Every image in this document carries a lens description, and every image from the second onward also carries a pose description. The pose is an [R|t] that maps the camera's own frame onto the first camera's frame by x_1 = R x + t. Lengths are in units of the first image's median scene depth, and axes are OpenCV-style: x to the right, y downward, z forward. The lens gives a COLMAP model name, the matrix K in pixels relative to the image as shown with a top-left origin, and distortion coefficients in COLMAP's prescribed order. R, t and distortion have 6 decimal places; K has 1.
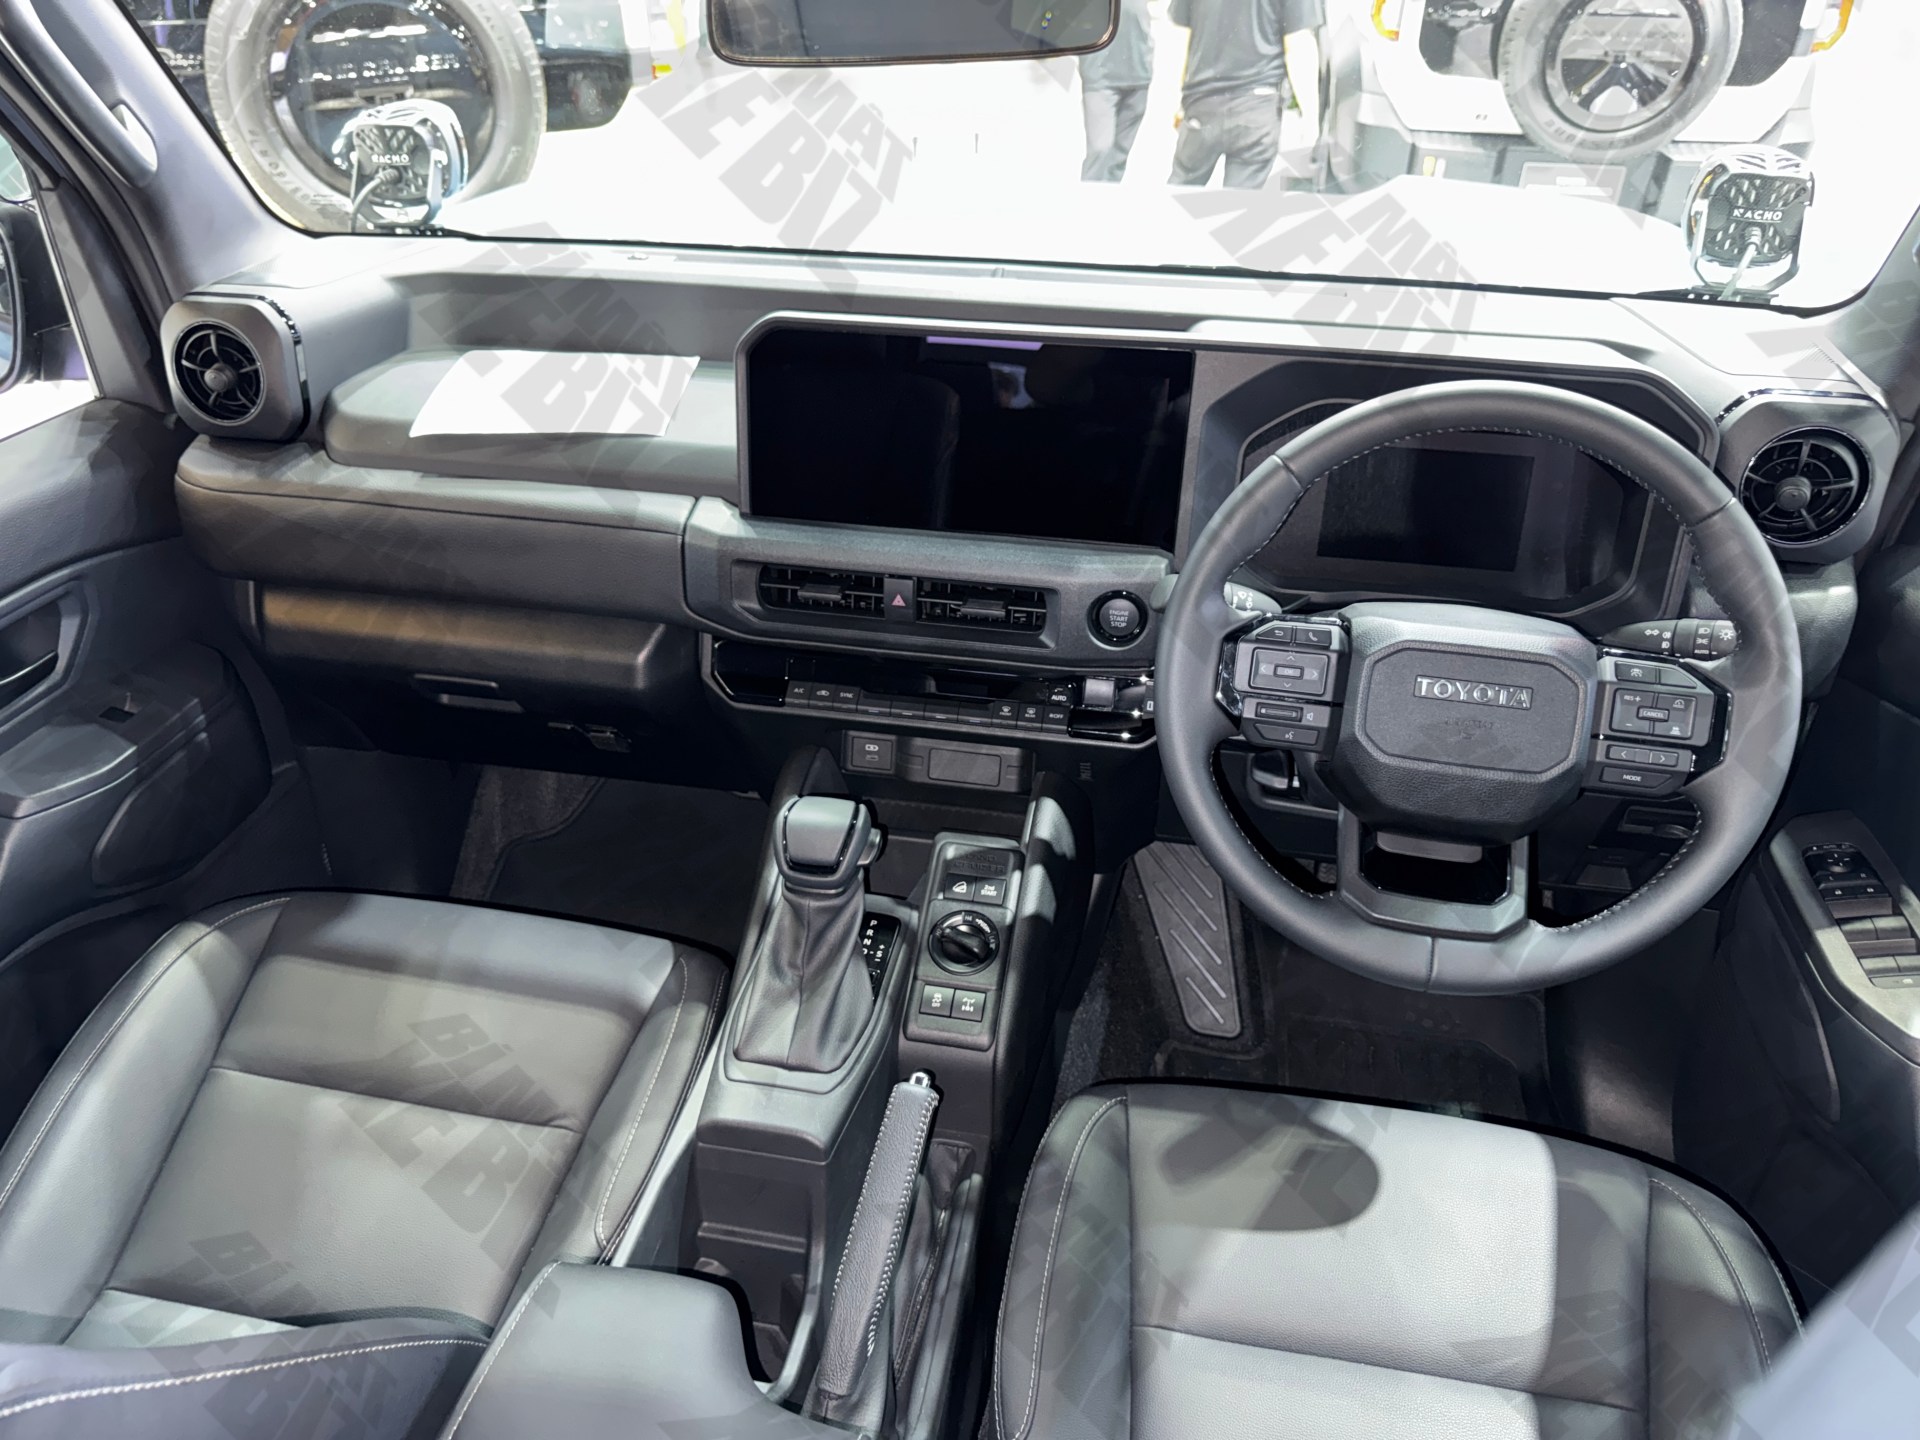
lens RADIAL K [[1405.9, 0, 958.5], [0, 1405.9, 669.8], [0, 0, 1]] dist [0.062252, -0.115868]
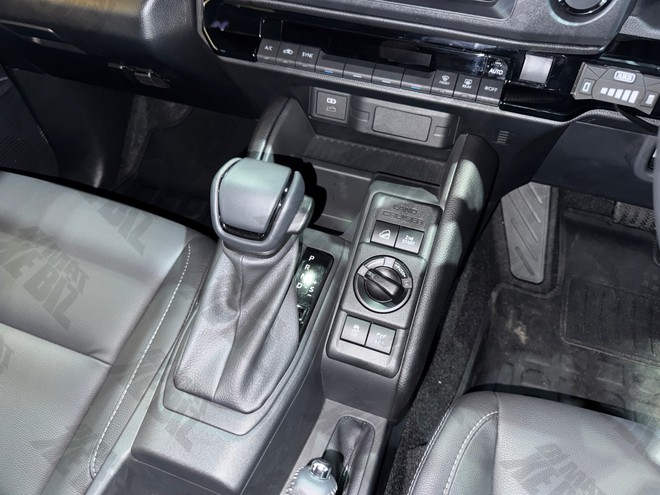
lens RADIAL K [[489.3, 0, 329.7], [0, 489.3, 264.0], [0, 0, 1]] dist [0.060550, -0.115083]
pose [[0.988400, 0.112908, -0.101575, -0.000492], [-0.062195, 0.911074, 0.407523, 0.008731], [0.138555, -0.396478, 0.907528, 0.595489]]
